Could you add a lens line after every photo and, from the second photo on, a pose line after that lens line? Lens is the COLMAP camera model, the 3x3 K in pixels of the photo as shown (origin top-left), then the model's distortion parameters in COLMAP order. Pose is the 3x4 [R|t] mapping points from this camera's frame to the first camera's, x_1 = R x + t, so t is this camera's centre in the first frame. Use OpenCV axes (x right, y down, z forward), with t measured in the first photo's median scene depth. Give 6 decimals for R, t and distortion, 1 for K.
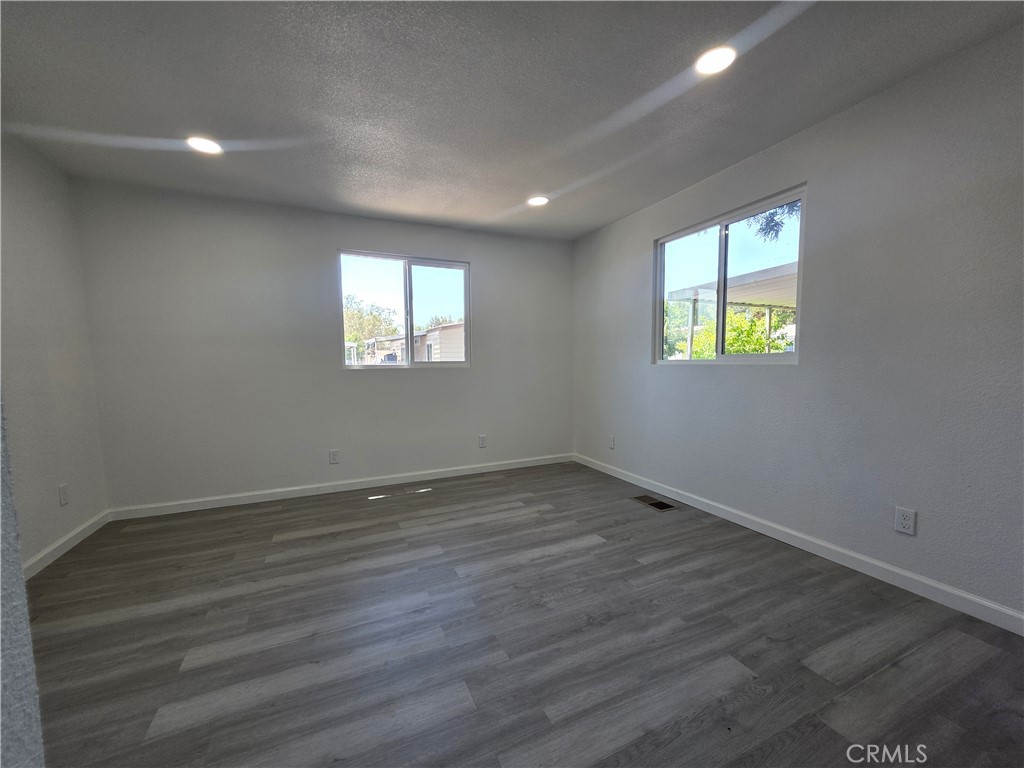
lens RADIAL K [[412.1, 0, 513.3], [0, 412.1, 395.3], [0, 0, 1]] dist [0.001897, 0.000215]
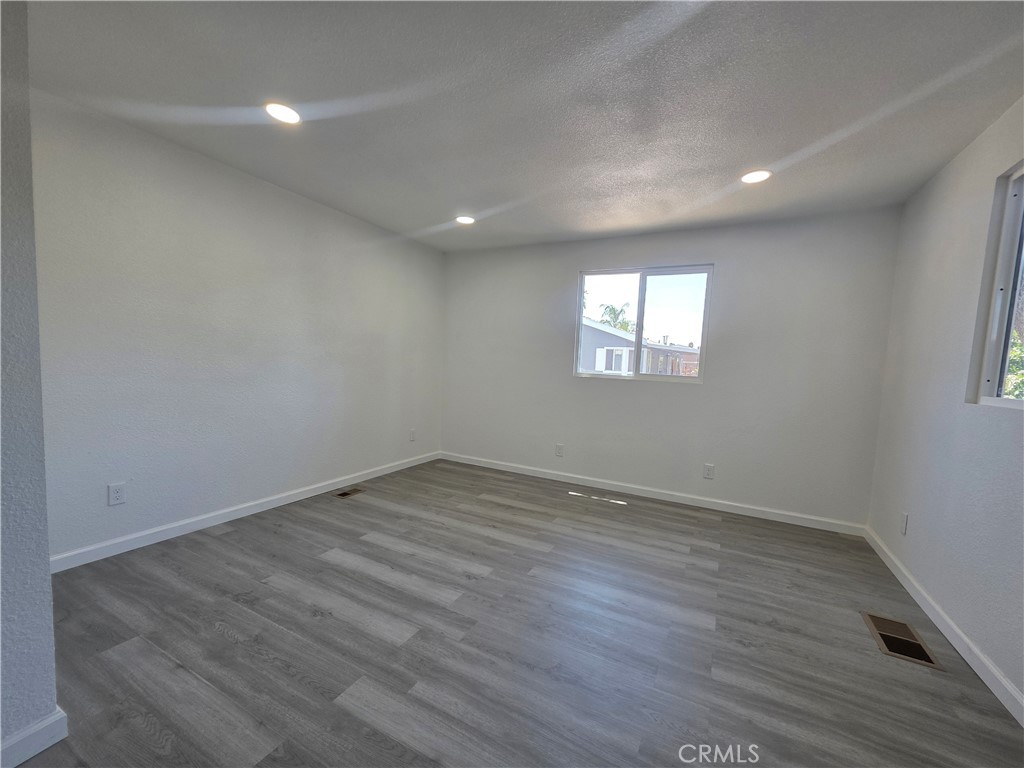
lens RADIAL K [[412.1, 0, 513.3], [0, 412.1, 395.3], [0, 0, 1]] dist [0.001897, 0.000215]
pose [[0.608147, 0.102345, -0.787199, 0.484127], [-0.119295, 0.992175, 0.036833, -0.040332], [0.784810, 0.071509, 0.615598, 0.211193]]
